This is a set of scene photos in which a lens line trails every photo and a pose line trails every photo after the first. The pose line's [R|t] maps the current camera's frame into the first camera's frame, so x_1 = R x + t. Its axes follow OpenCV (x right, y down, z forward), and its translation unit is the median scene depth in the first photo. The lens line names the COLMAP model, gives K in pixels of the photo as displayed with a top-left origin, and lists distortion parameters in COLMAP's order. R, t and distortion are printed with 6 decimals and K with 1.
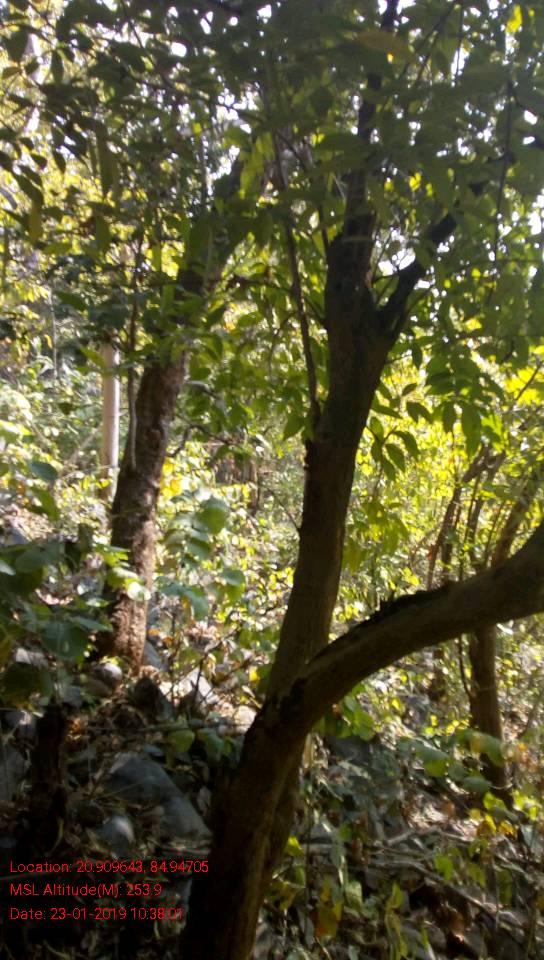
lens RADIAL K [[850.0, 0, 277.9], [0, 850.0, 479.1], [0, 0, 1]] dist [0.045074, -0.120885]
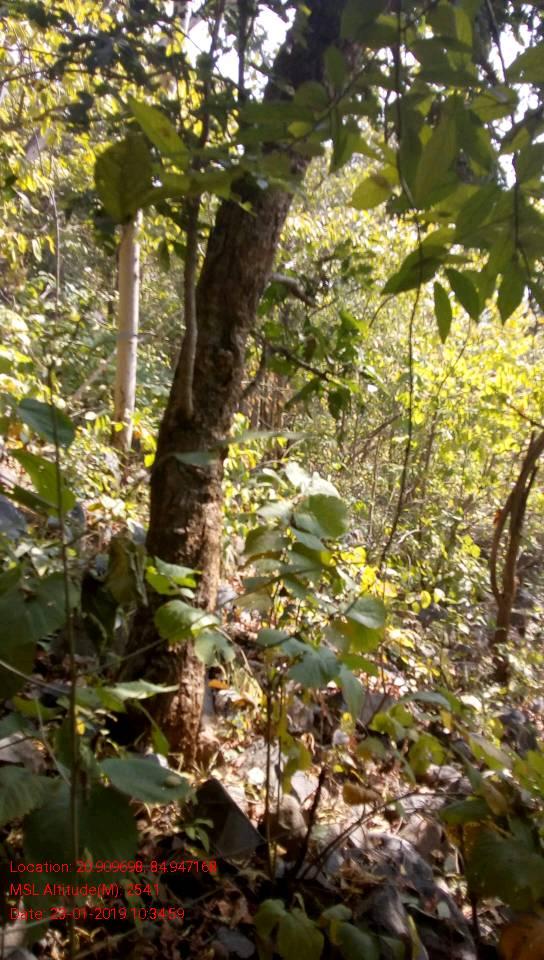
lens RADIAL K [[850.0, 0, 266.3], [0, 850.0, 473.6], [0, 0, 1]] dist [0.045074, -0.120885]
pose [[0.999413, 0.032112, -0.011936, -0.046077], [-0.031309, 0.997567, 0.062280, -0.004102], [0.013907, -0.061870, 0.997987, 0.172151]]
